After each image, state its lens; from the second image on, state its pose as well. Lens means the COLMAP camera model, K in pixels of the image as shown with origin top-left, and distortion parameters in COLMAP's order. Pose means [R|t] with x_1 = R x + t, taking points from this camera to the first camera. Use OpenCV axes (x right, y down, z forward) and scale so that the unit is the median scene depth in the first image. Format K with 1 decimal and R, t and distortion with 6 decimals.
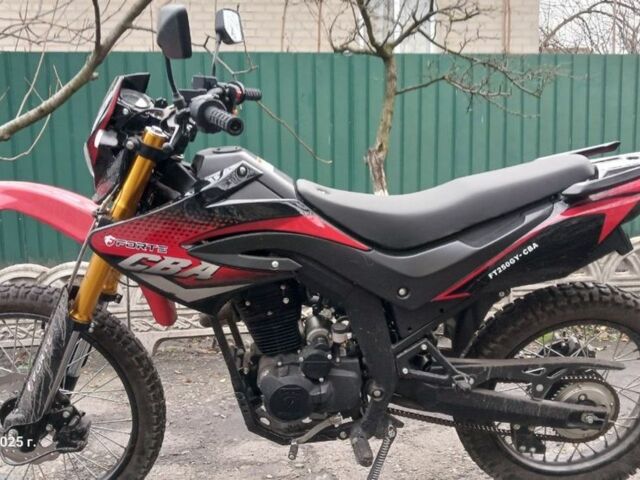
lens RADIAL K [[615.2, 0, 301.5], [0, 615.2, 239.9], [0, 0, 1]] dist [0.039920, -0.004269]
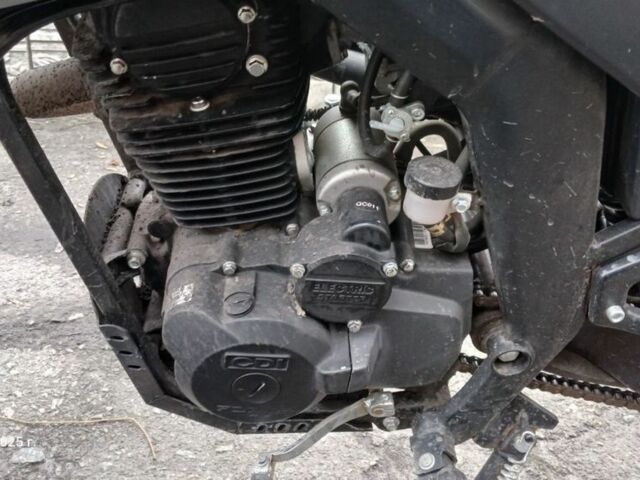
lens RADIAL K [[615.2, 0, 301.5], [0, 615.2, 239.9], [0, 0, 1]] dist [0.039920, -0.004269]
pose [[0.997573, 0.060092, 0.035159, -0.009763], [-0.069149, 0.913965, 0.399857, 0.057271], [-0.008106, -0.401318, 0.915903, 0.707319]]
